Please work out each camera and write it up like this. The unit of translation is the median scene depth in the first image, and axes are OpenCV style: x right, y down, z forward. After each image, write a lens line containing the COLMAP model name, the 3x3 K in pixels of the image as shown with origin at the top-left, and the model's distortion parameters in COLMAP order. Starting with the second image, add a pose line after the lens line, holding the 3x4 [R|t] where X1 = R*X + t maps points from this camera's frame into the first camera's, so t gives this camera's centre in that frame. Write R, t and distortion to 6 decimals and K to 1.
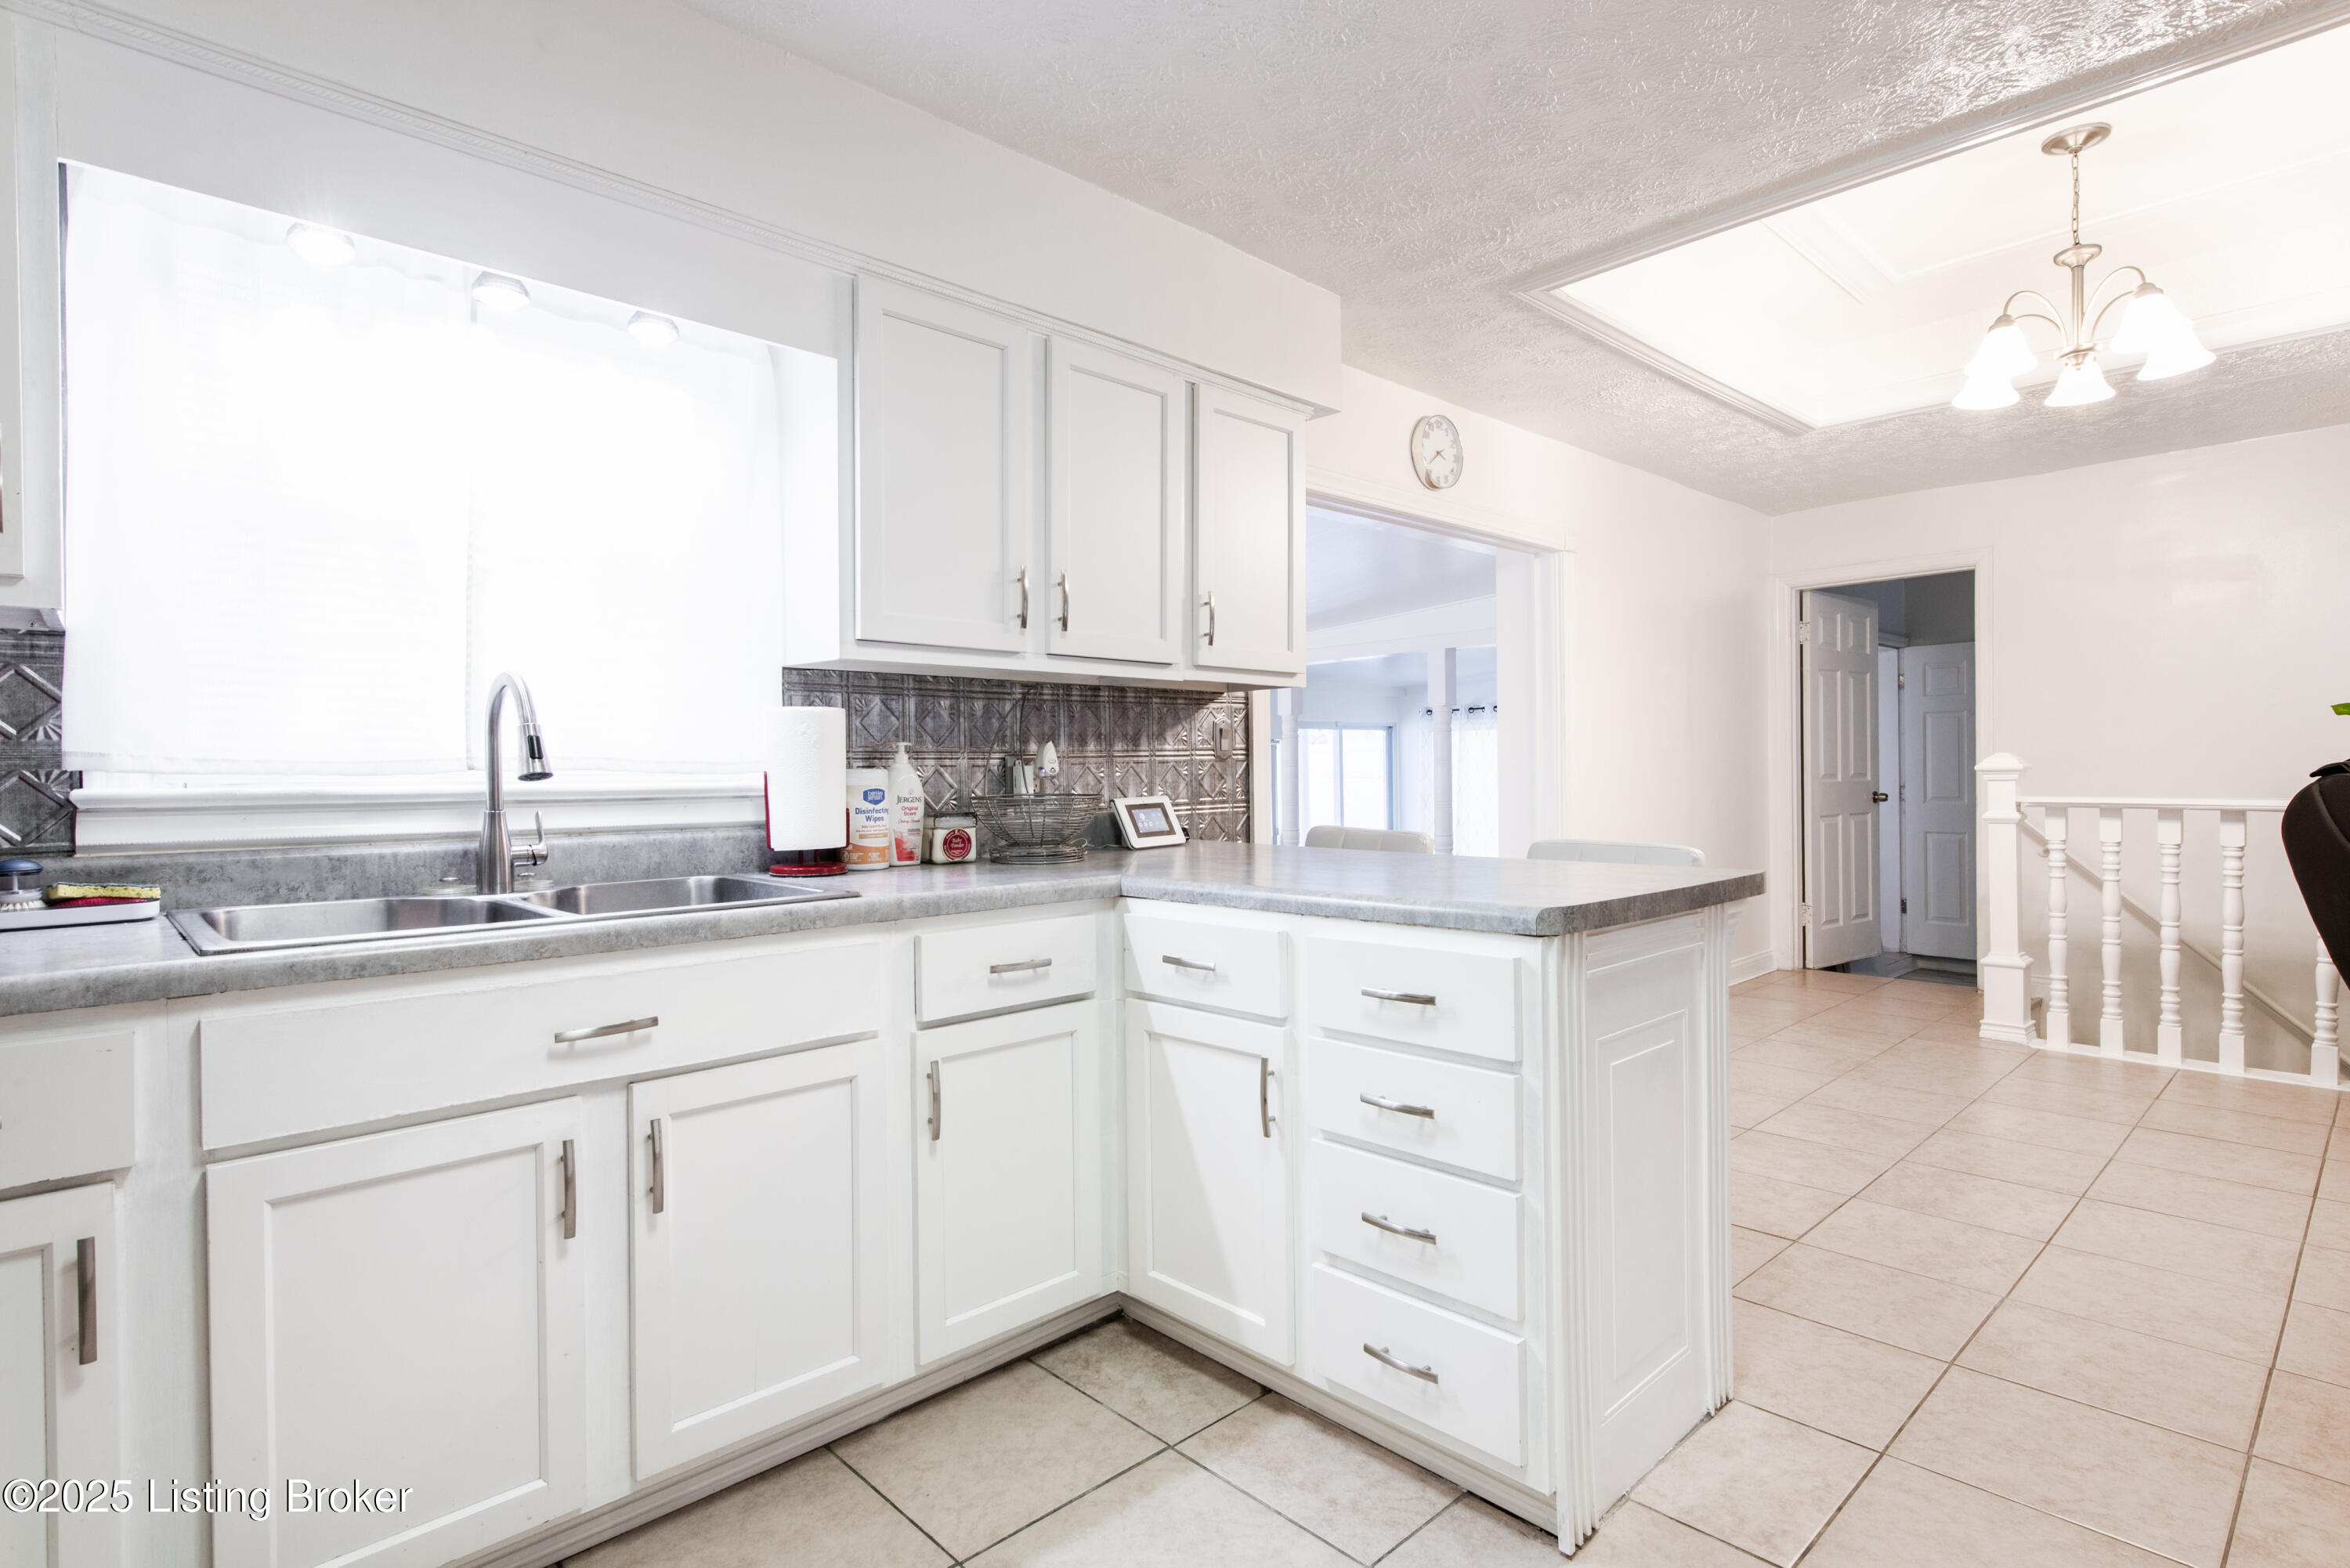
lens RADIAL K [[1180.6, 0, 1158.6], [0, 1180.6, 792.4], [0, 0, 1]] dist [0.022111, -0.009335]
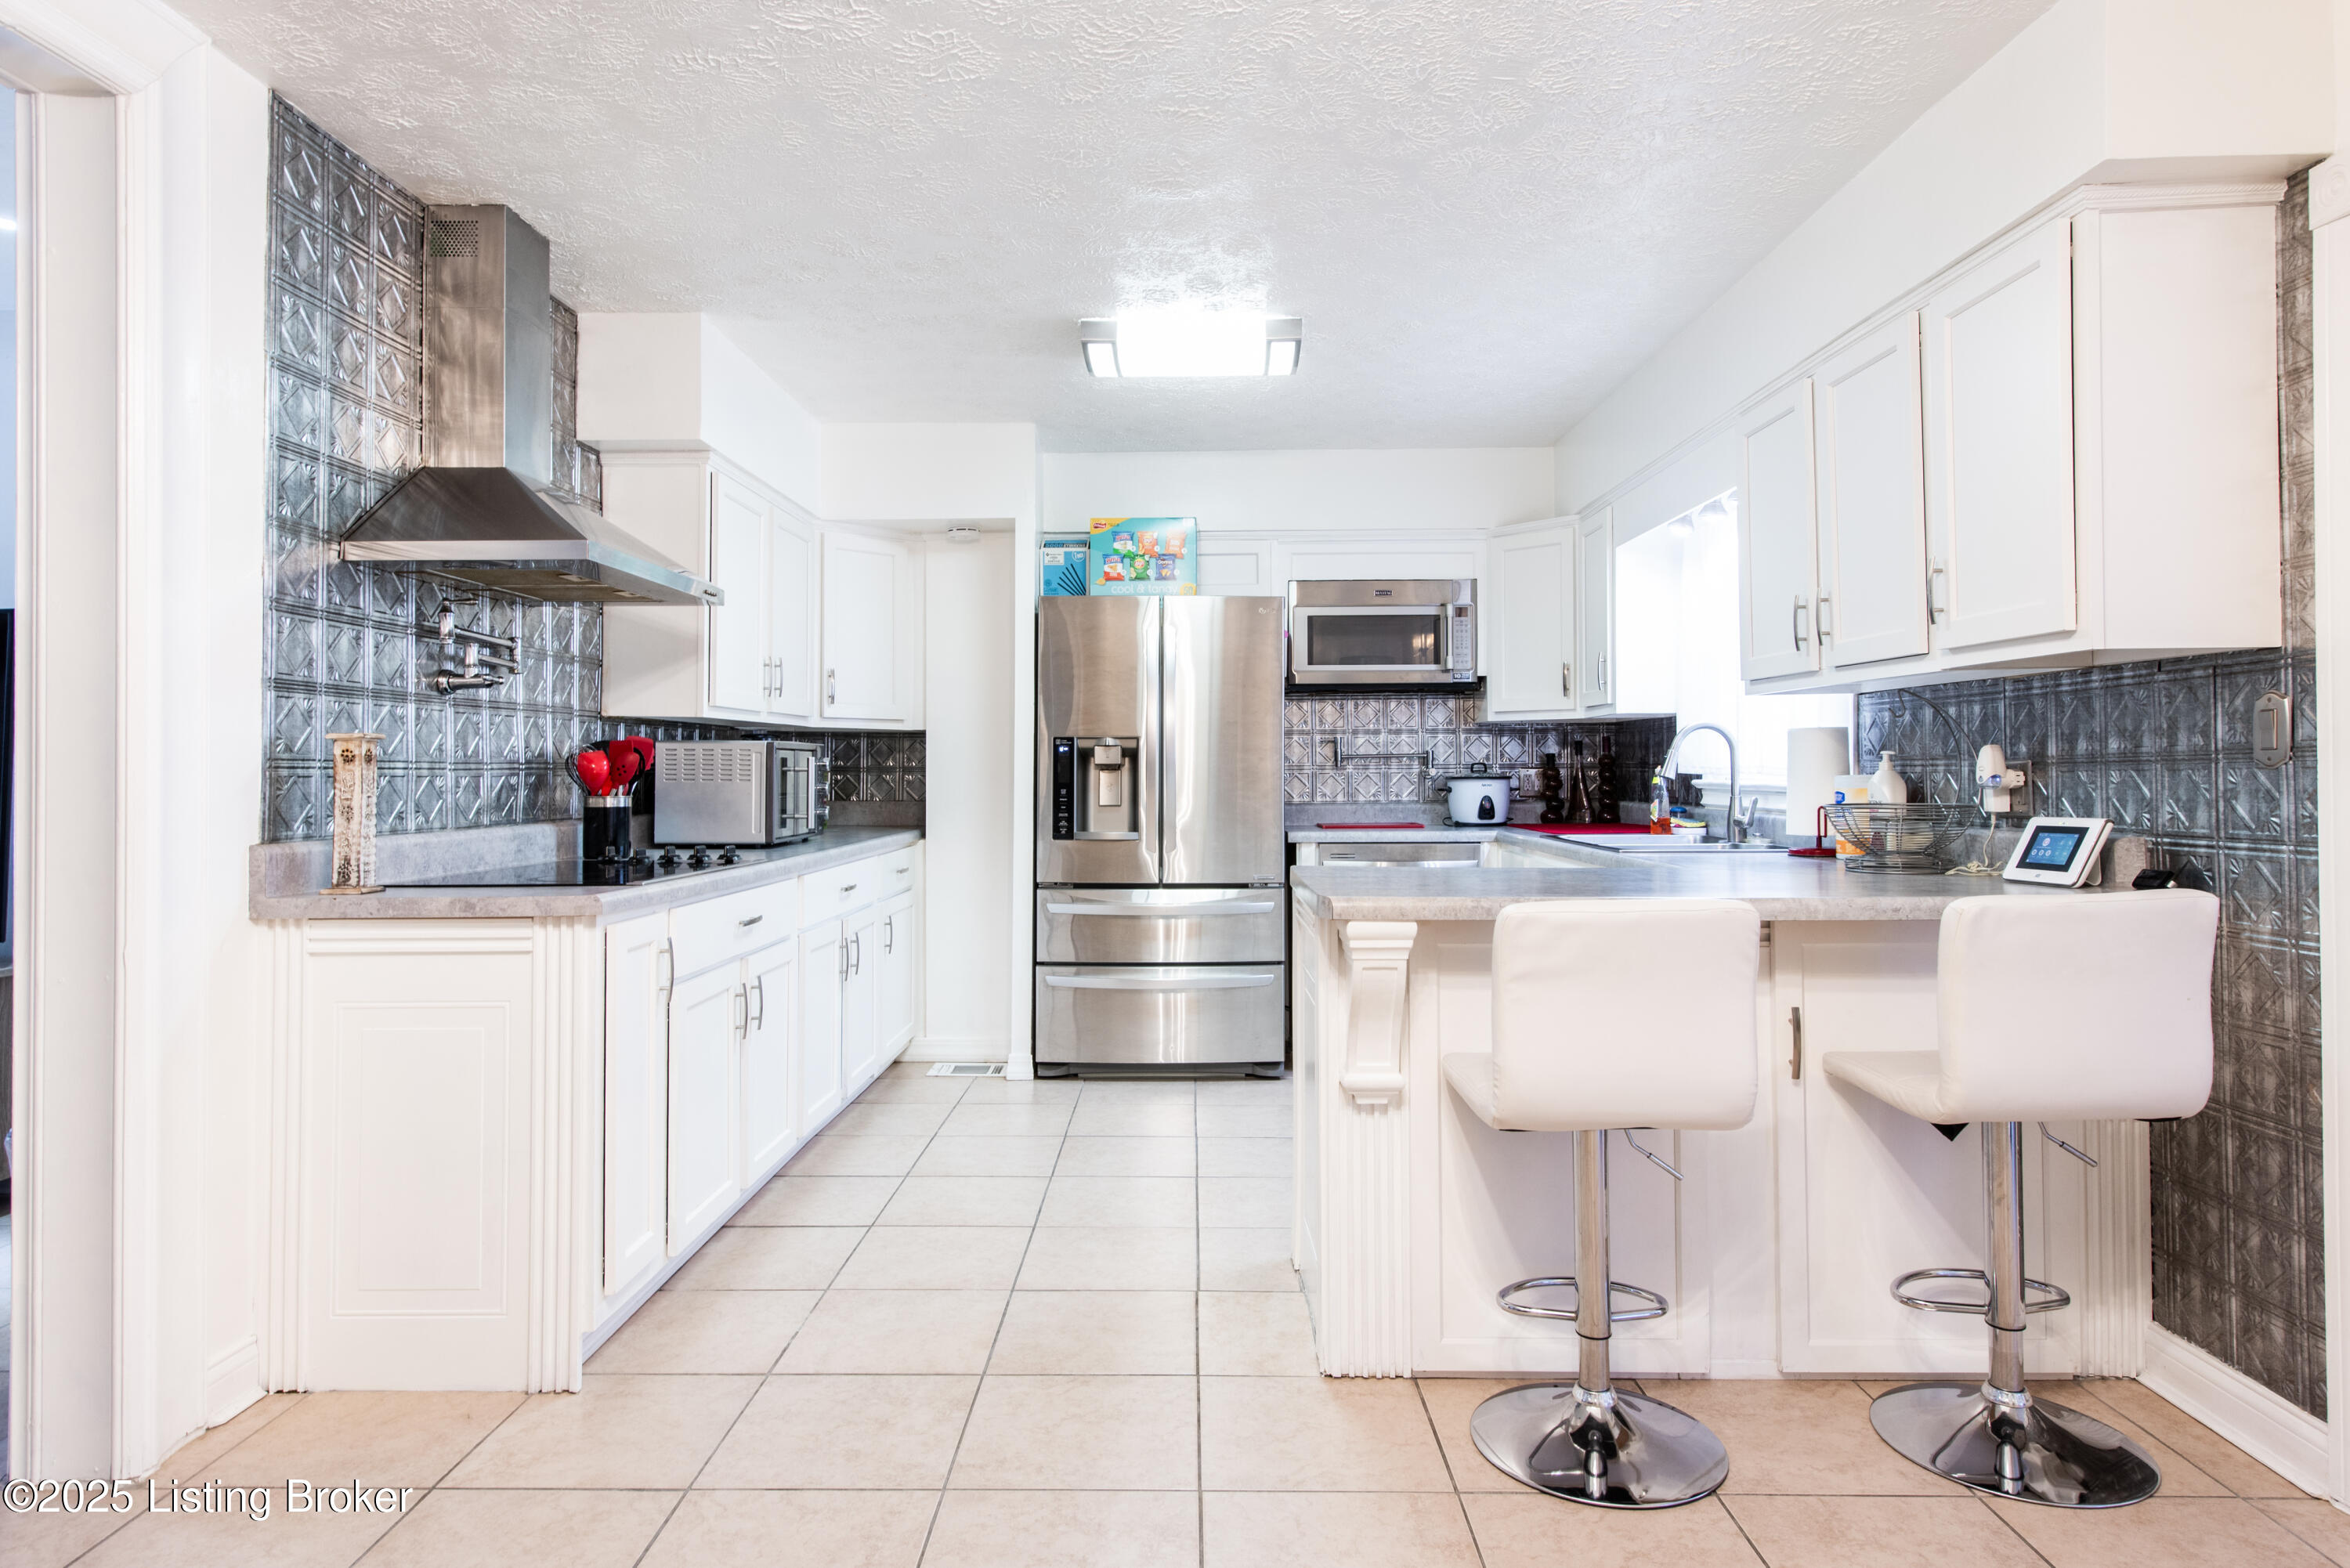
lens RADIAL K [[1357.2, 0, 1151.7], [0, 1357.2, 744.3], [0, 0, 1]] dist [0.026680, -0.000221]
pose [[-0.710574, -0.001286, -0.703622, 1.288290], [-0.003136, 0.999994, 0.001339, -0.053023], [0.703616, 0.003158, -0.710574, 1.560985]]
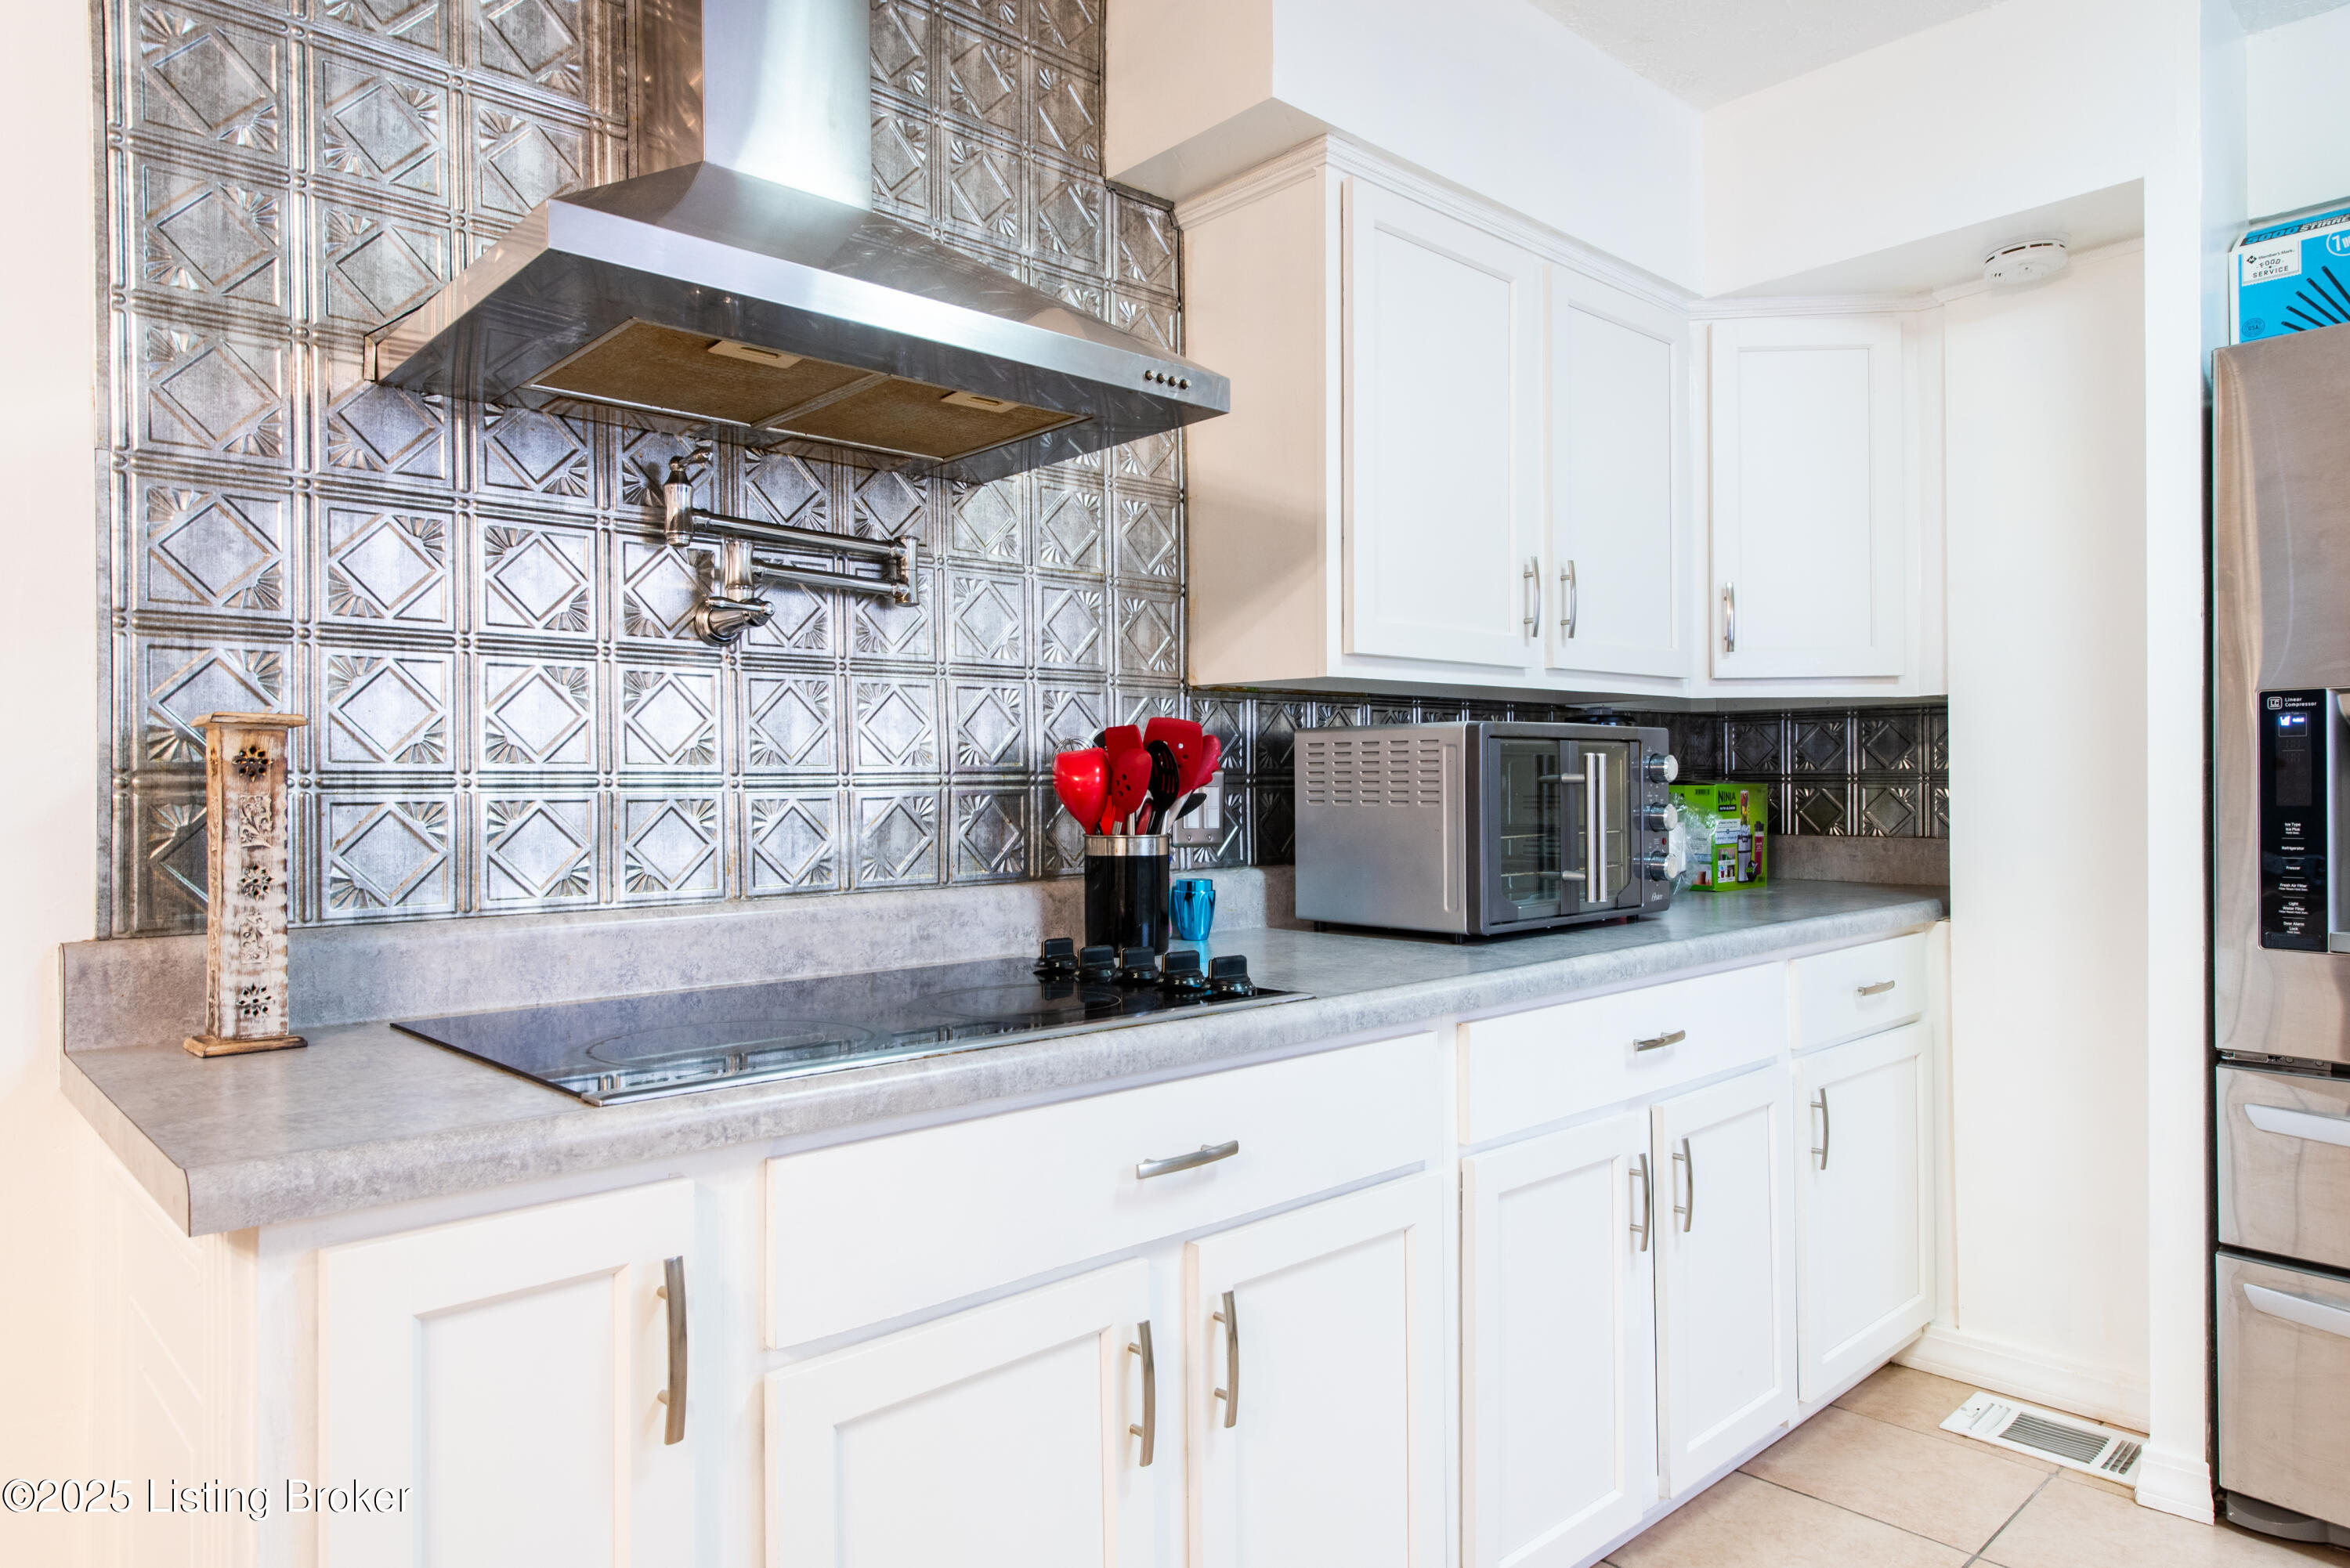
lens RADIAL K [[1447.6, 0, 1175.8], [0, 1447.6, 781.7], [0, 0, 1]] dist [0.008015, 0.000343]
pose [[-0.999764, 0.021556, 0.002797, 0.592830], [0.021591, 0.999681, 0.013125, -0.031667], [-0.002513, 0.013182, -0.999910, 0.869633]]
